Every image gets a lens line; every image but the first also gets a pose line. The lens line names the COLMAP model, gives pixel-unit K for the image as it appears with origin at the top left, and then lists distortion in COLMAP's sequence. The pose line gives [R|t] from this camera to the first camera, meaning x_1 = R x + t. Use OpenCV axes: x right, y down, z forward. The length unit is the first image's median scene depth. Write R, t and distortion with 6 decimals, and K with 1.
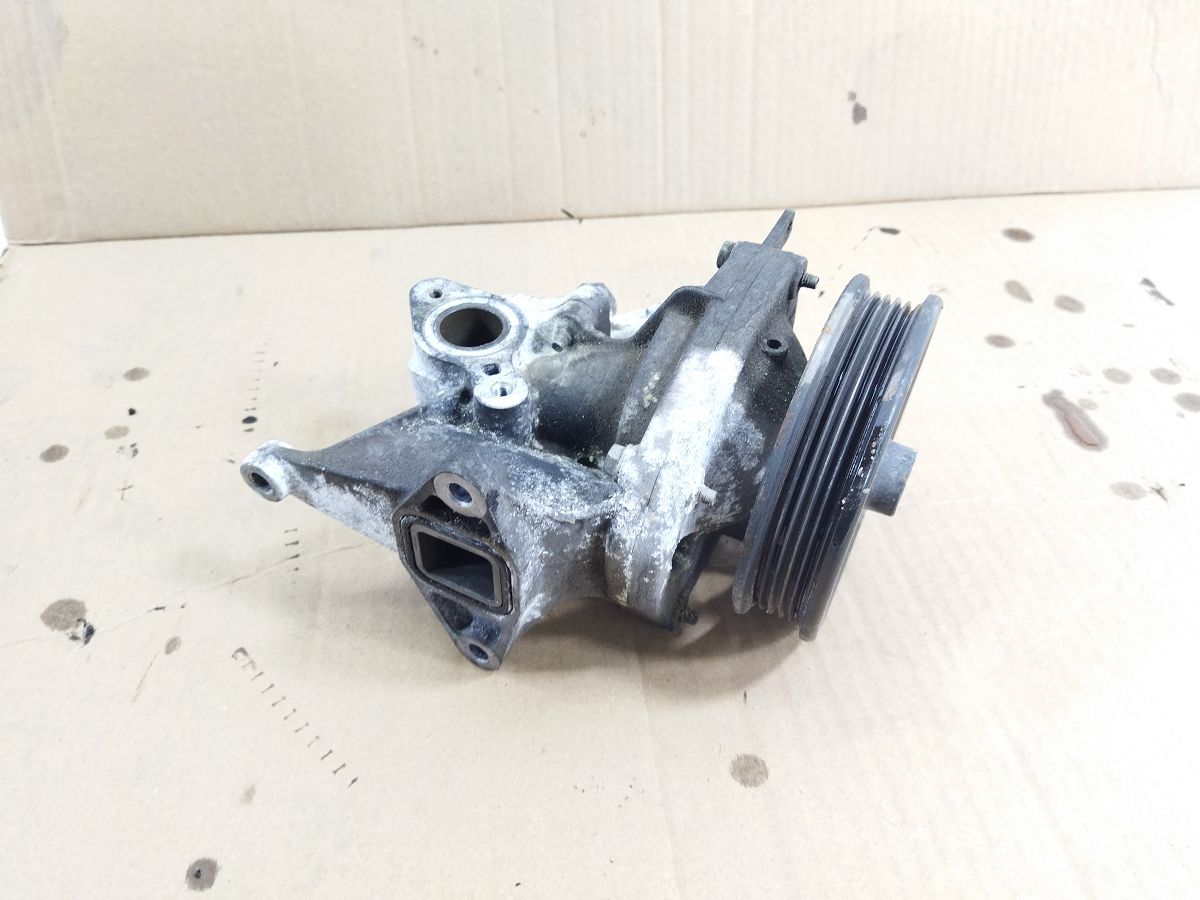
lens RADIAL K [[931.5, 0, 605.7], [0, 931.5, 447.2], [0, 0, 1]] dist [0.095014, -0.192235]
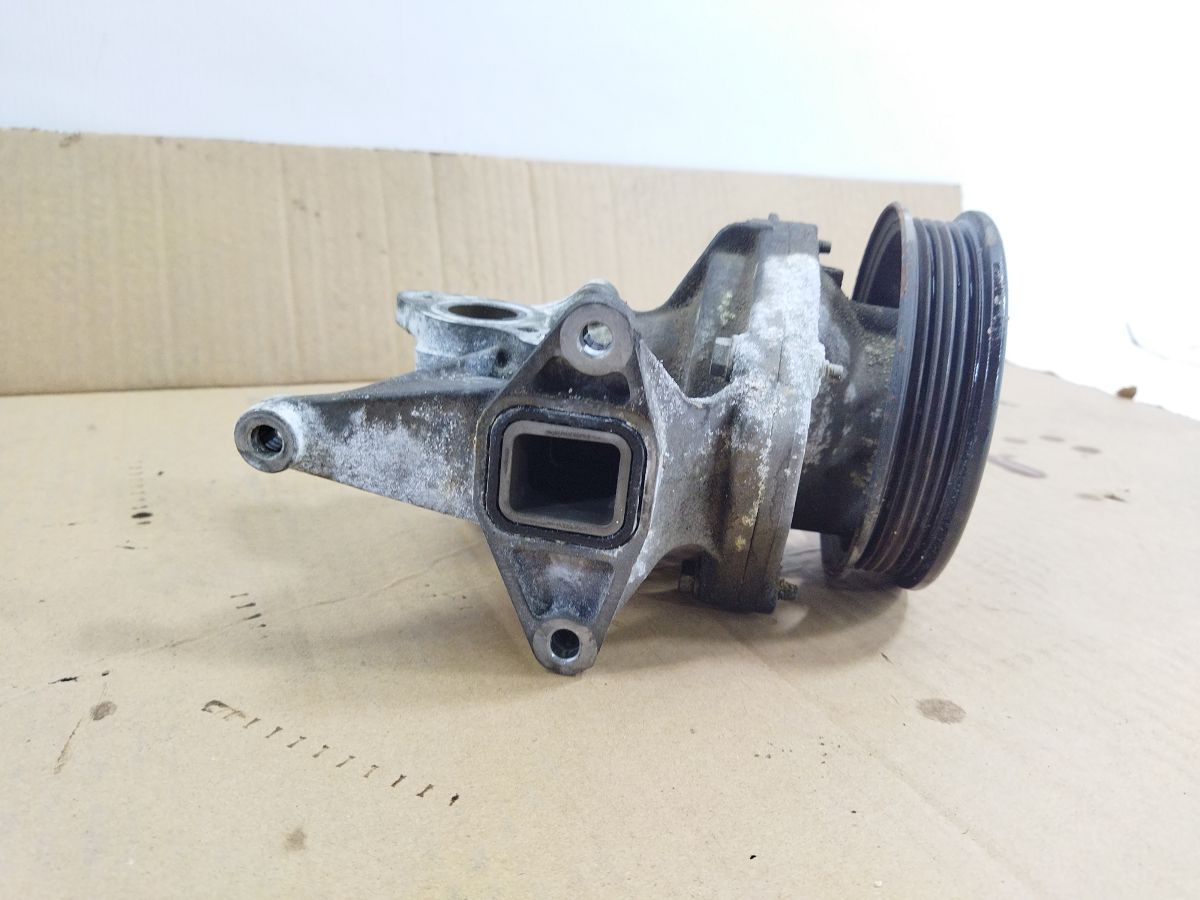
lens RADIAL K [[931.5, 0, 605.7], [0, 931.5, 447.2], [0, 0, 1]] dist [0.095014, -0.192235]
pose [[0.948190, -0.044052, 0.314635, -0.294519], [0.171785, 0.904175, -0.391099, 0.329715], [-0.267256, 0.424885, 0.864897, 0.231167]]
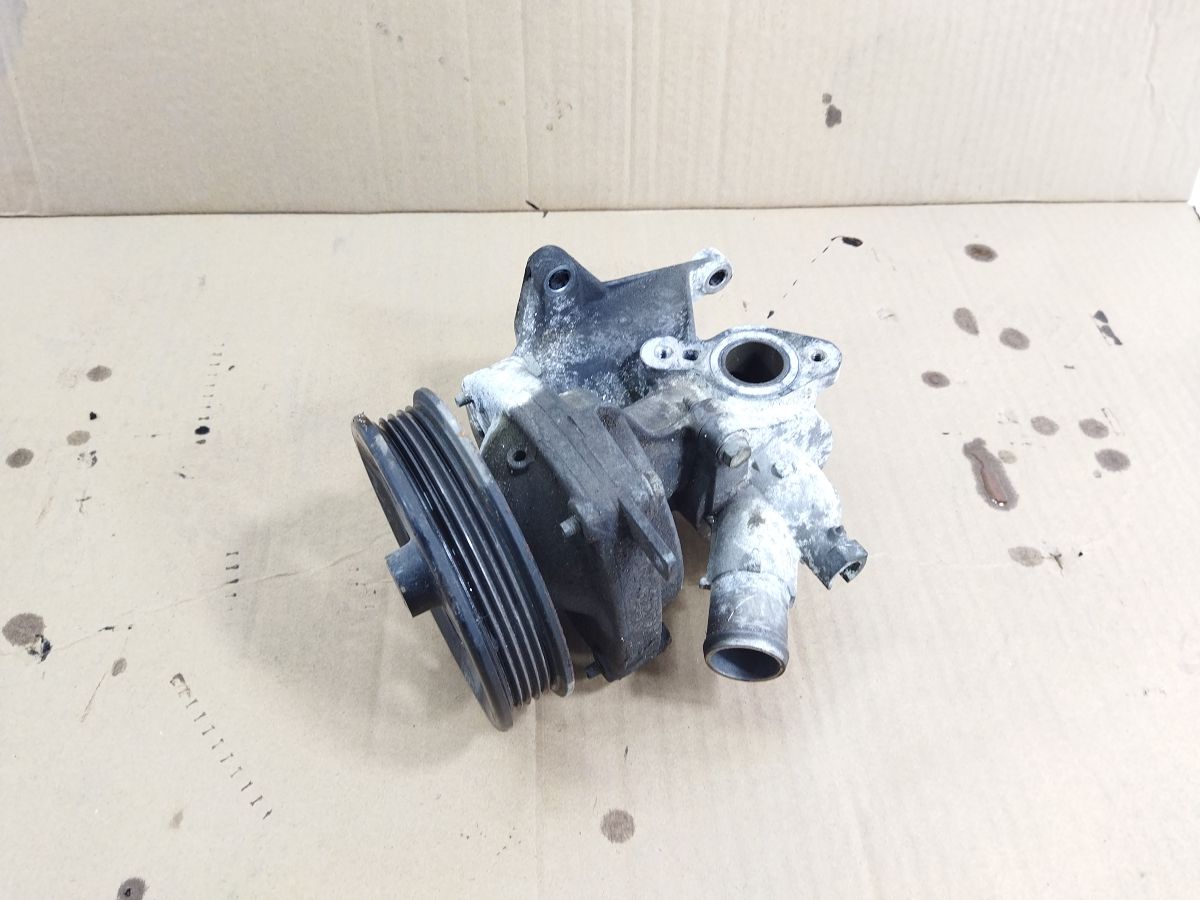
lens RADIAL K [[924.7, 0, 612.1], [0, 924.7, 445.5], [0, 0, 1]] dist [0.073257, -0.128995]
pose [[0.998151, 0.056828, -0.021571, 0.117268], [-0.052852, 0.986689, 0.153788, -0.224764], [0.030023, -0.152364, 0.987868, -0.025760]]
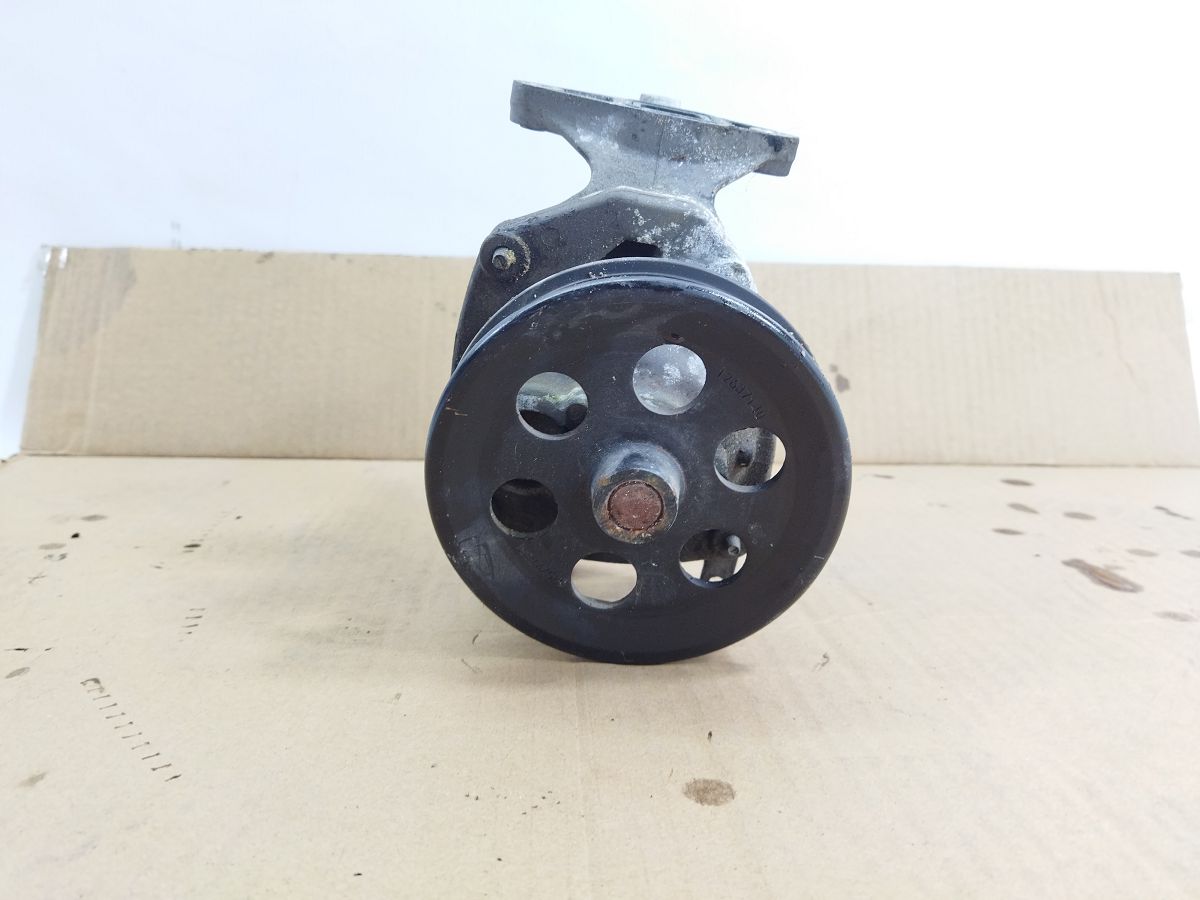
lens RADIAL K [[931.5, 0, 605.7], [0, 931.5, 447.2], [0, 0, 1]] dist [0.095014, -0.192235]
pose [[0.998400, 0.023428, -0.051466, 0.084928], [-0.047239, 0.845813, -0.531385, 0.414603], [0.031081, 0.532966, 0.845566, 0.196063]]
